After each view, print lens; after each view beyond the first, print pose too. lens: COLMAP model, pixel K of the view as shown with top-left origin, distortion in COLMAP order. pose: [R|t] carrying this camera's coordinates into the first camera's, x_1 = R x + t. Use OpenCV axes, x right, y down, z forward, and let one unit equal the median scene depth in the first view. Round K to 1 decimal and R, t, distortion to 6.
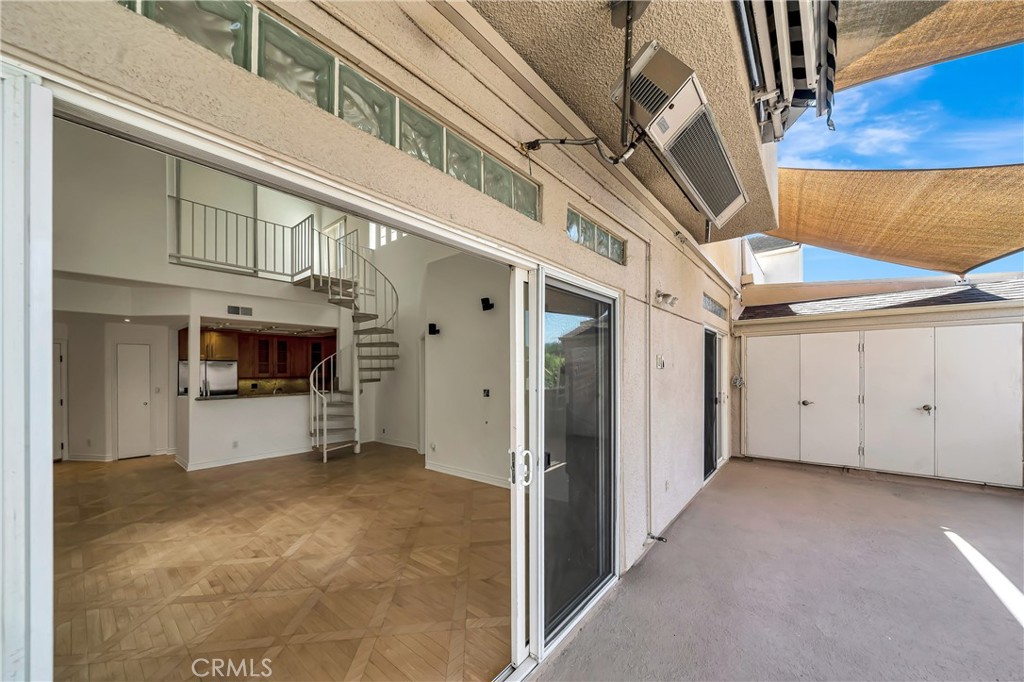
lens RADIAL K [[360.9, 0, 511.0], [0, 360.9, 366.6], [0, 0, 1]] dist [-0.005907, 0.000103]
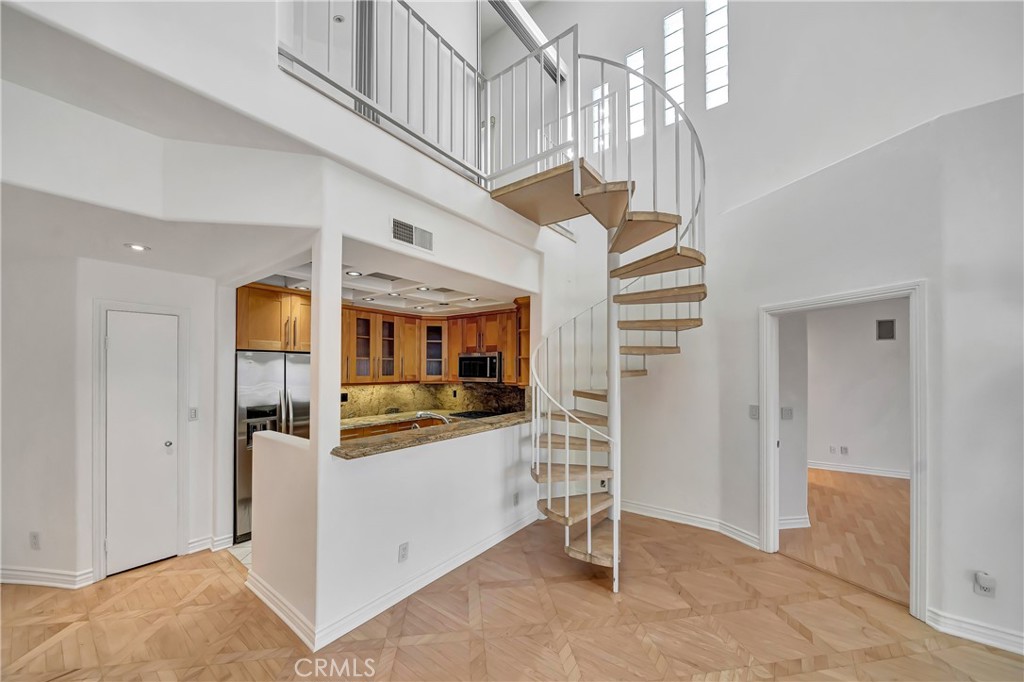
lens RADIAL K [[360.9, 0, 510.6], [0, 360.9, 365.3], [0, 0, 1]] dist [-0.005907, 0.000103]
pose [[0.998877, 0.012704, 0.045651, -0.603055], [-0.012764, 0.999918, 0.001008, -0.002761], [-0.045634, -0.001589, 0.998957, 0.521842]]
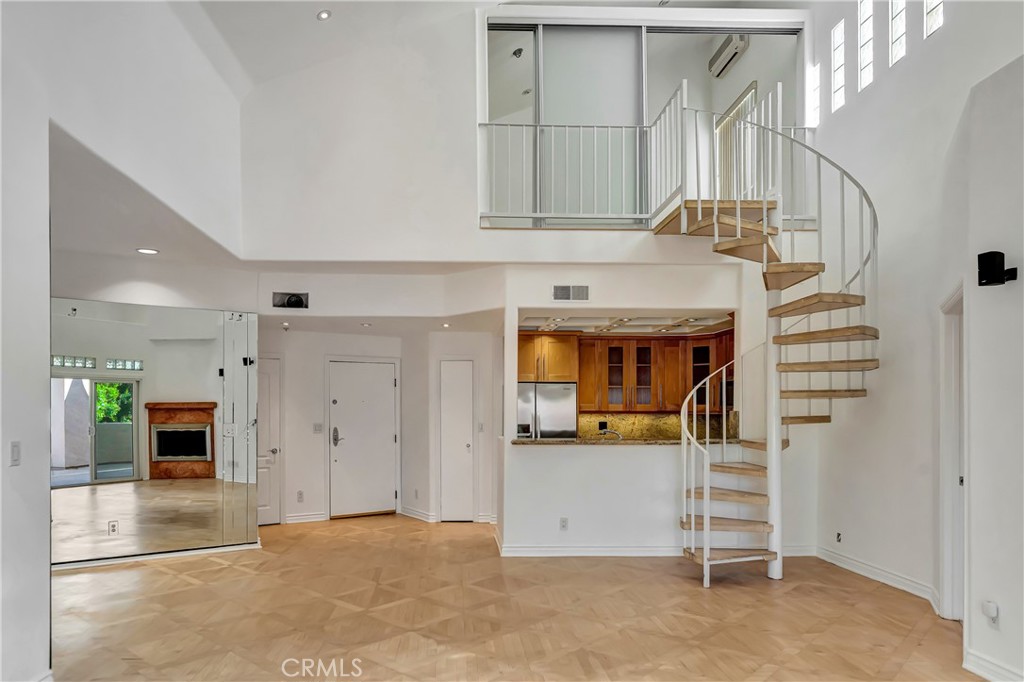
lens RADIAL K [[651.1, 0, 483.5], [0, 651.1, 405.2], [0, 0, 1]] dist [0.000648, -0.003223]
pose [[0.667652, 0.004798, -0.744458, -0.063217], [0.000255, 0.999978, 0.006674, 0.016380], [0.744473, -0.004646, 0.667636, 0.181985]]
